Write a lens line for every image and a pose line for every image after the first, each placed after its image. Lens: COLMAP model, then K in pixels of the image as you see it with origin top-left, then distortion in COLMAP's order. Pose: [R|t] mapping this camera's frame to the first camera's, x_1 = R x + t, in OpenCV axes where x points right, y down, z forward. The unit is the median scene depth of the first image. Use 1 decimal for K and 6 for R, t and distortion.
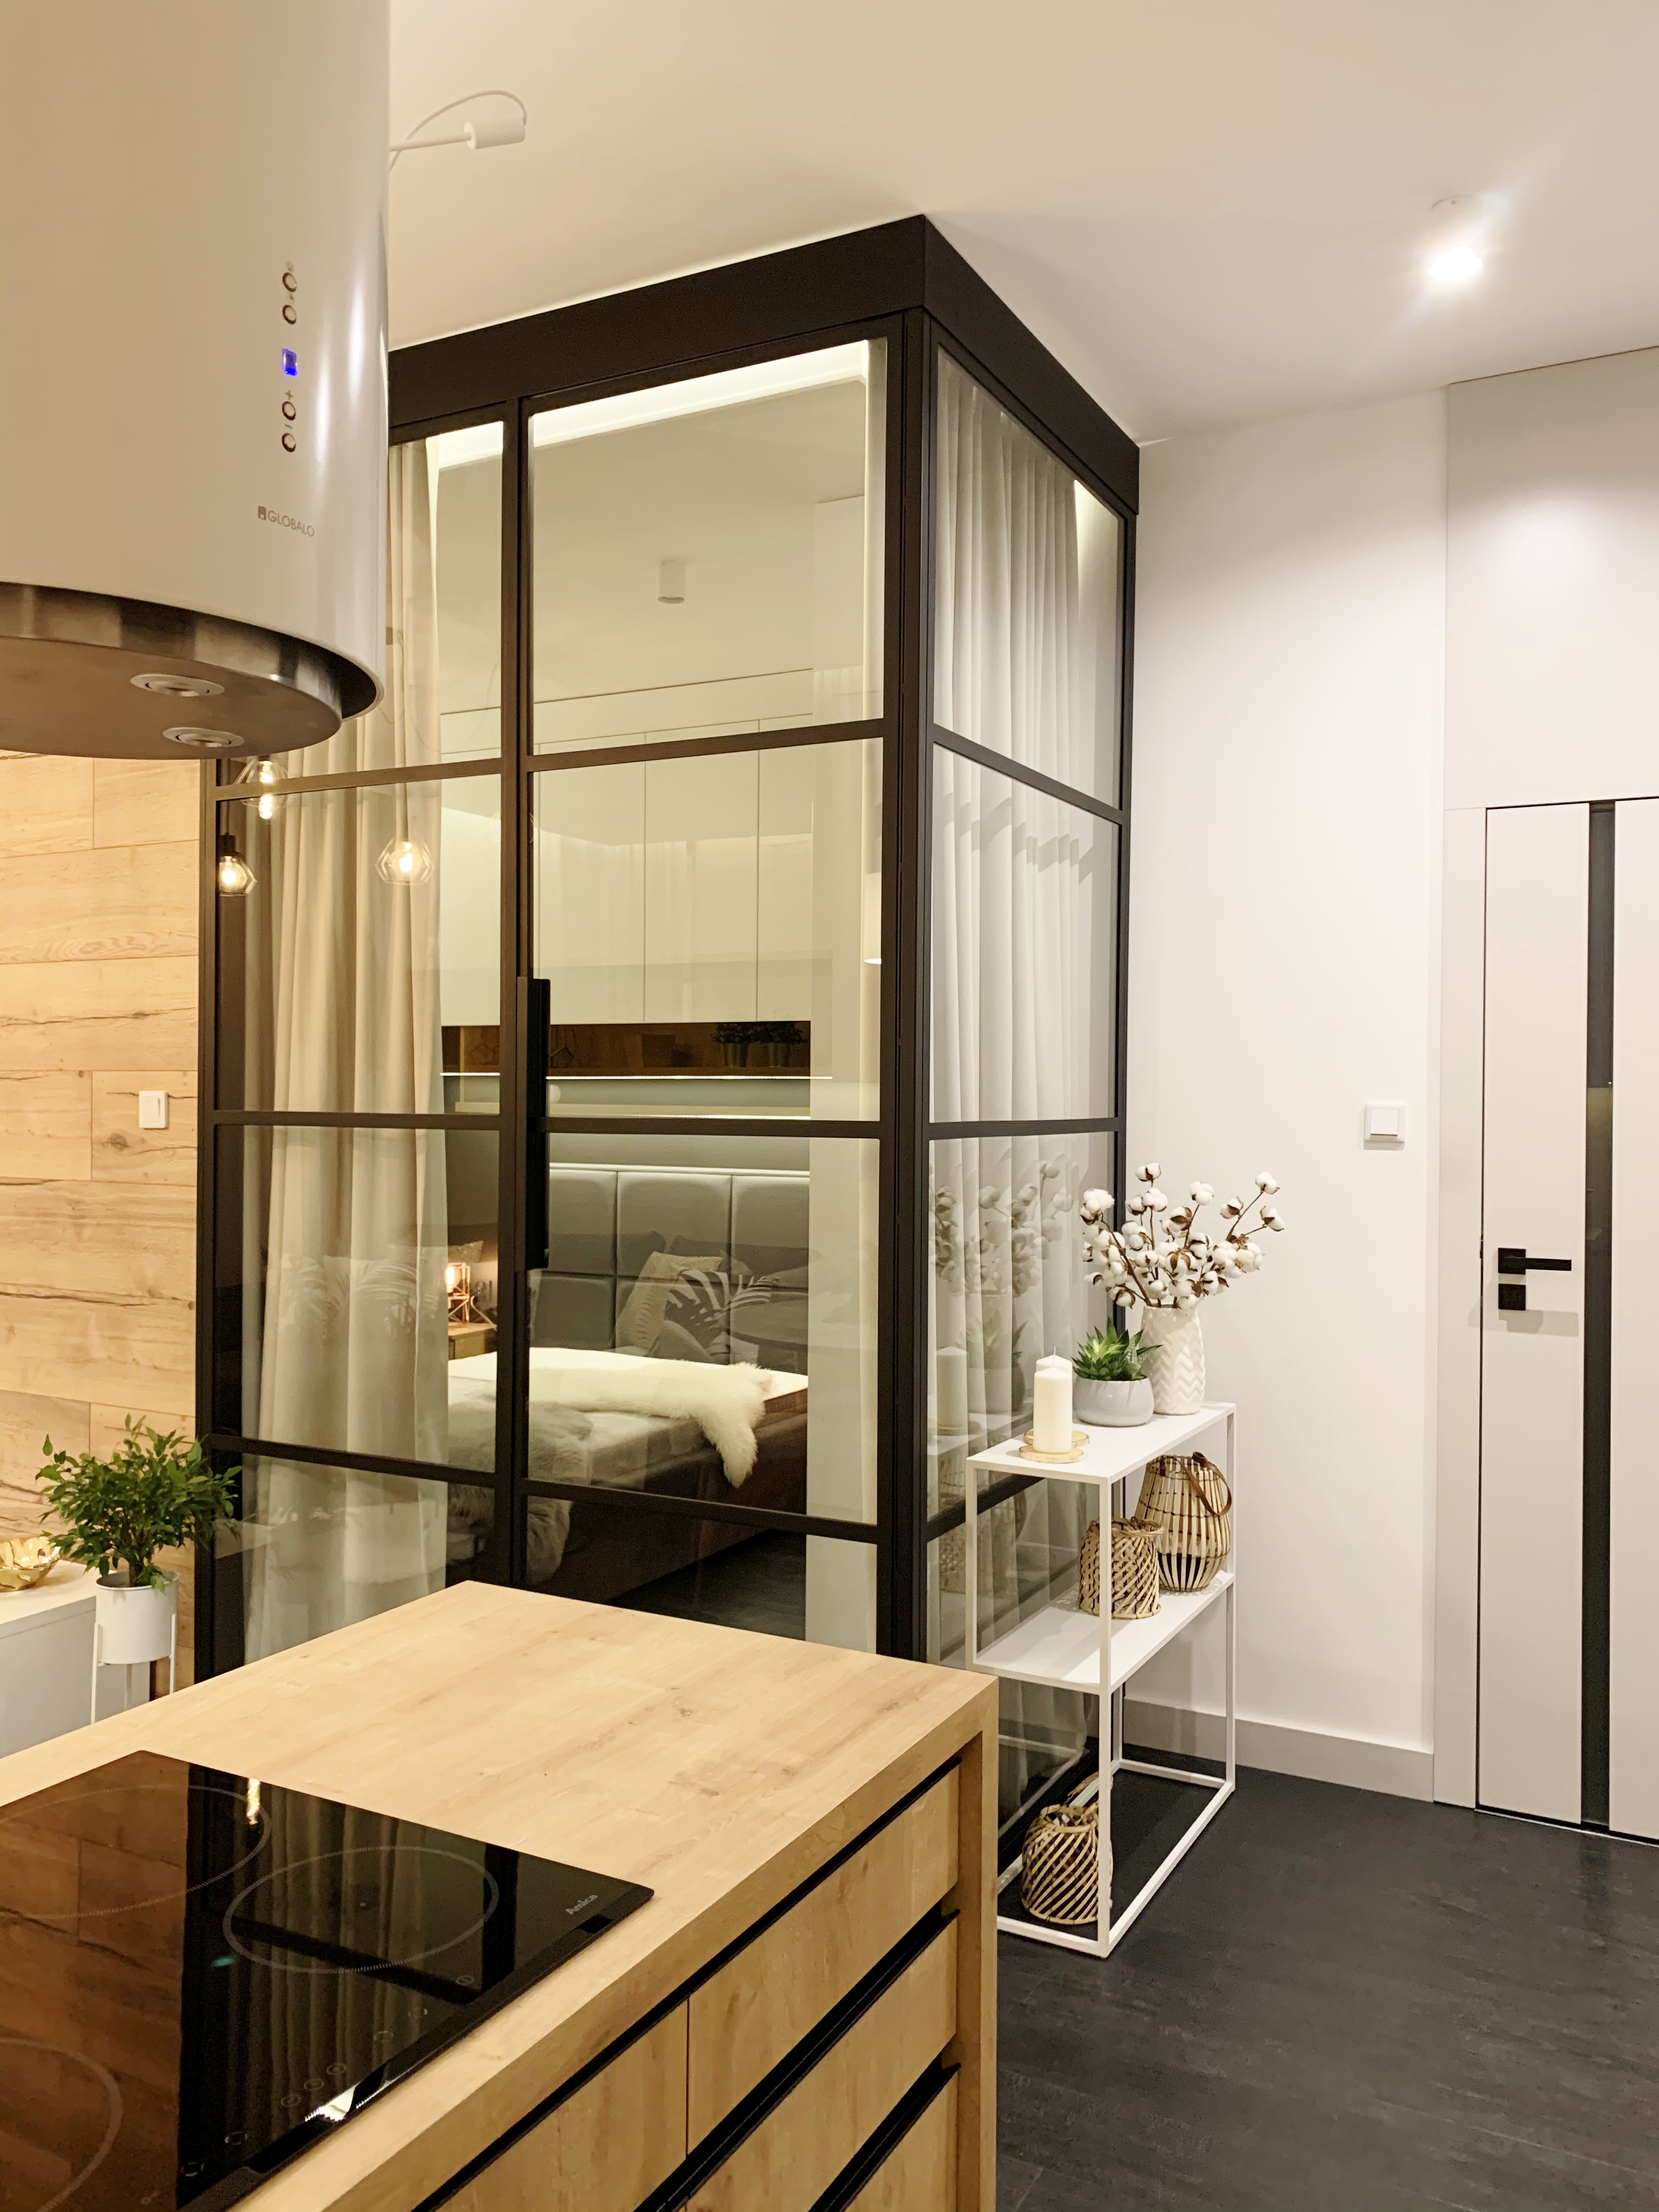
lens RADIAL K [[1688.9, 0, 829.5], [0, 1688.9, 1106.0], [0, 0, 1]] dist [0.176685, -0.534770]
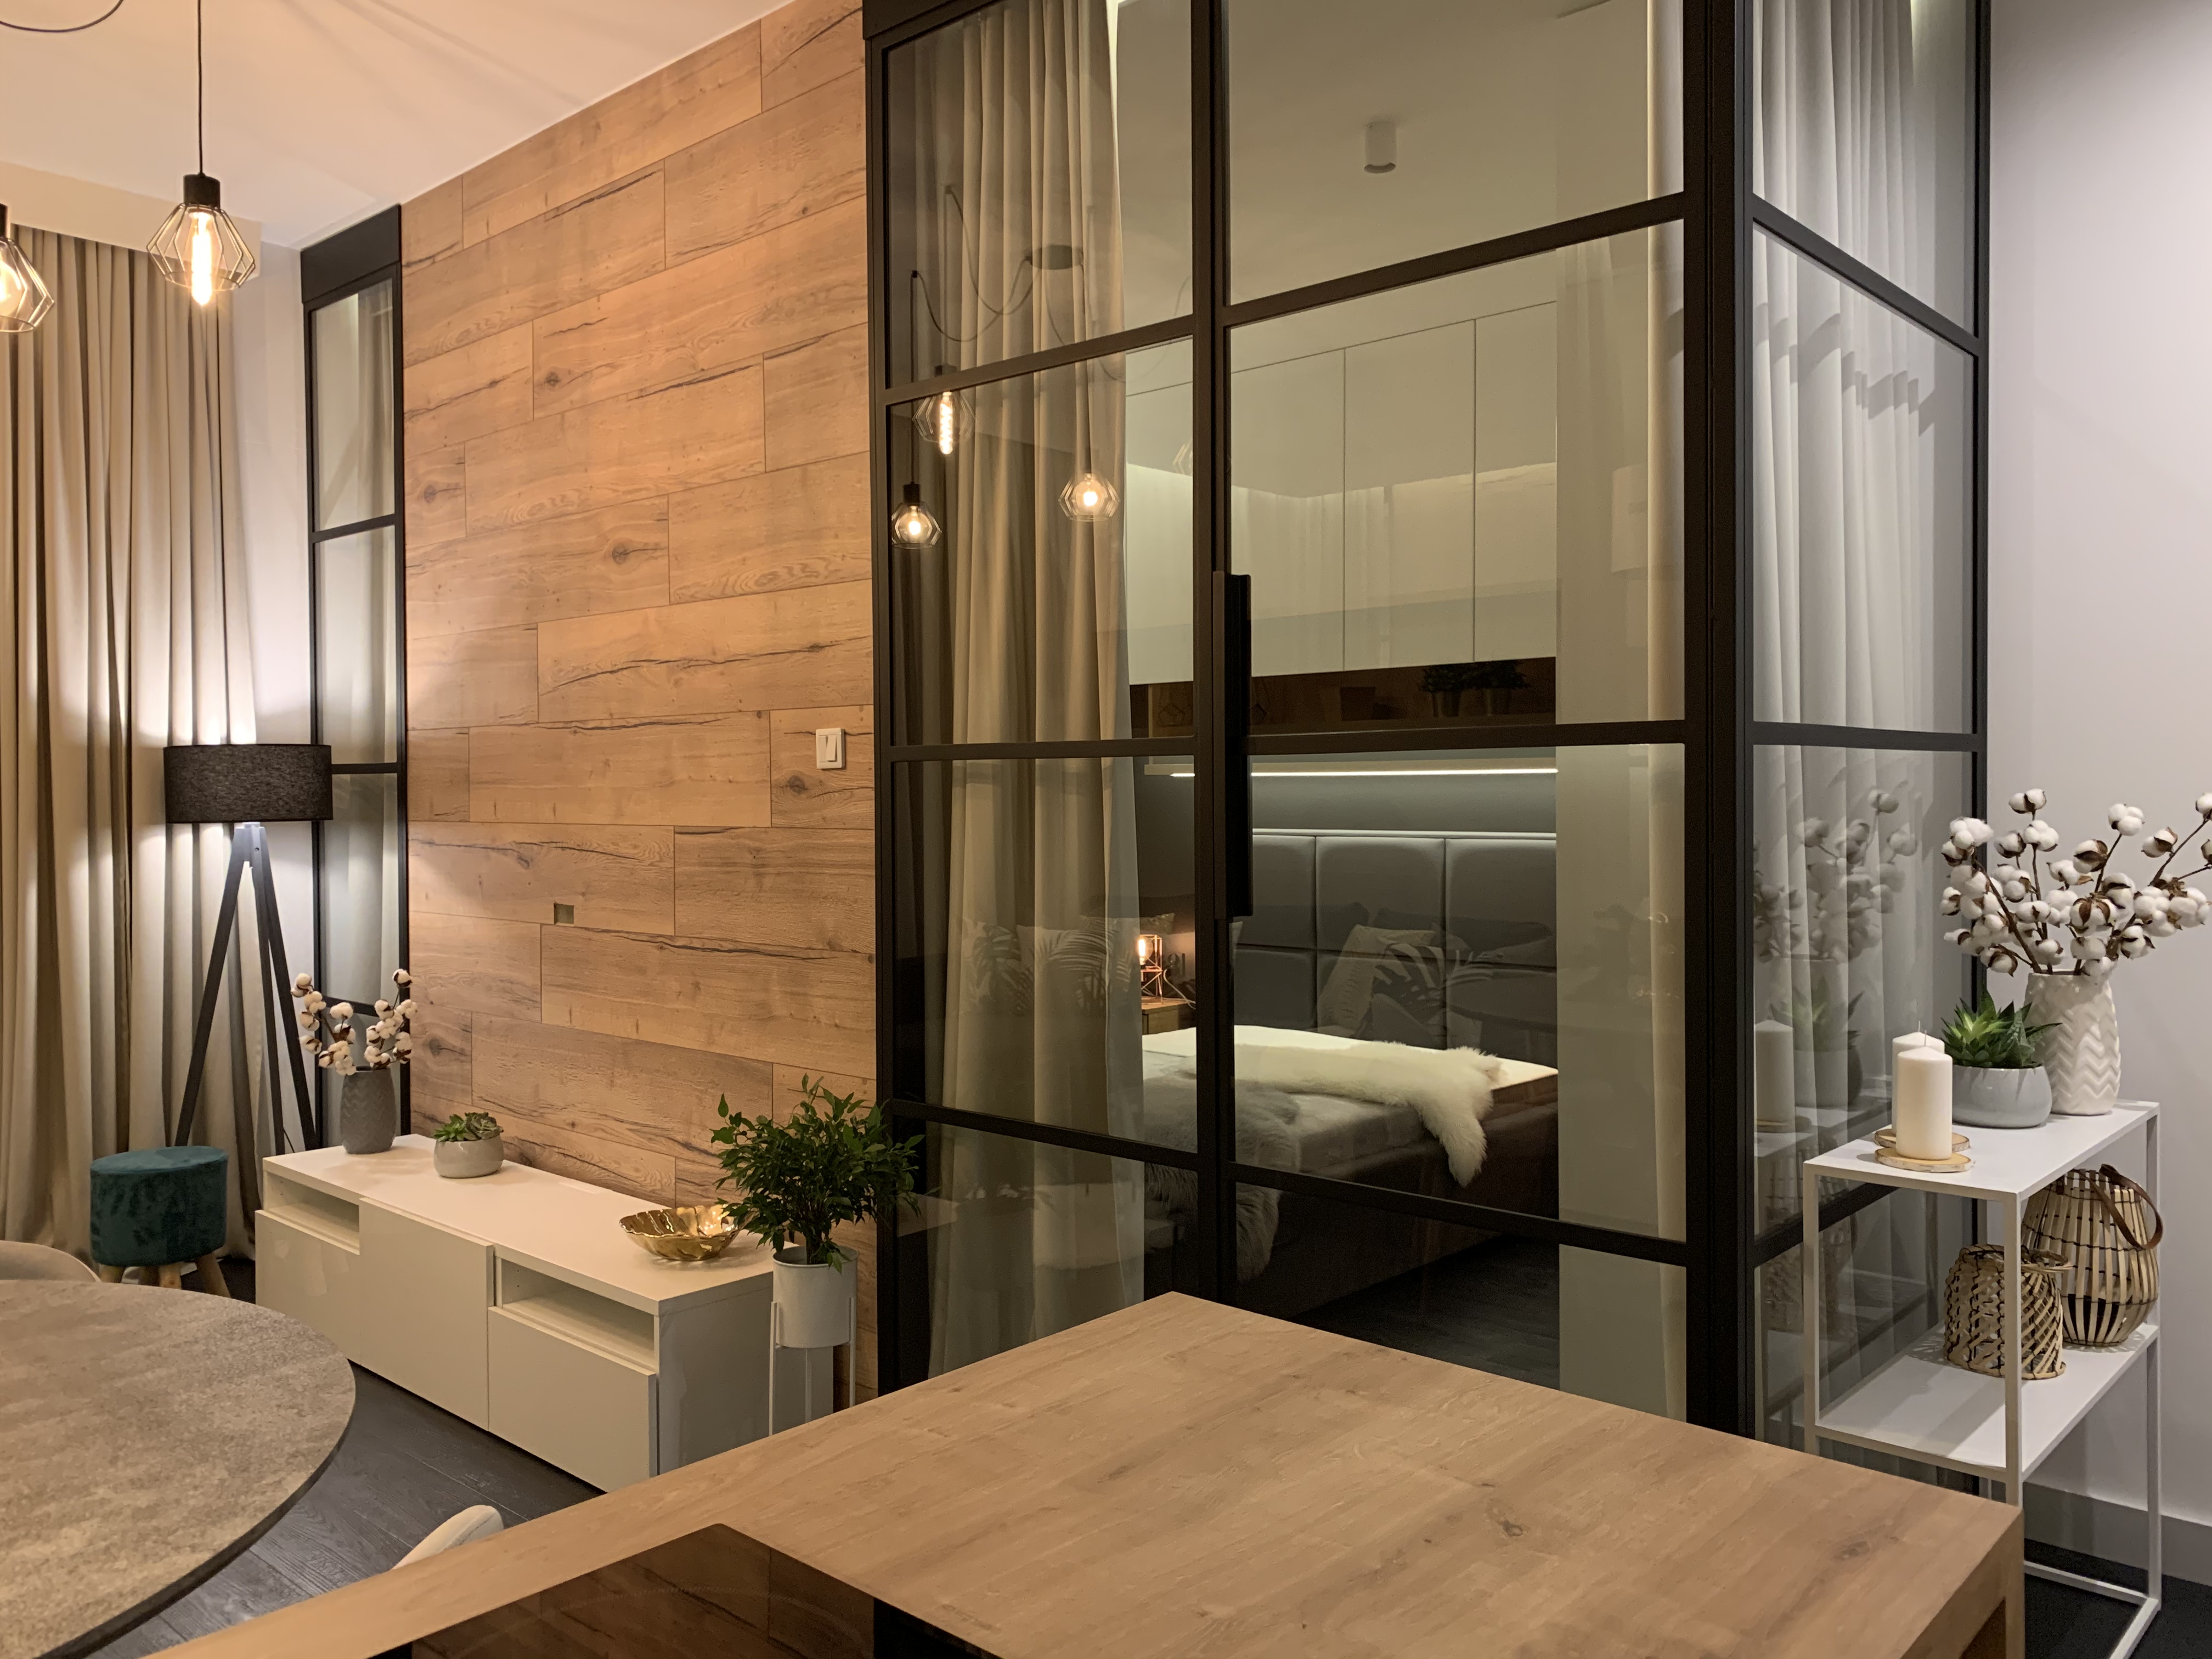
lens RADIAL K [[1681.5, 0, 1072.0], [0, 1681.5, 810.3], [0, 0, 1]] dist [0.035489, -0.055142]
pose [[0.966427, -0.013005, -0.256613, -0.034199], [0.014336, 0.999892, 0.003314, 0.035099], [0.256542, -0.006881, 0.966509, 0.152910]]
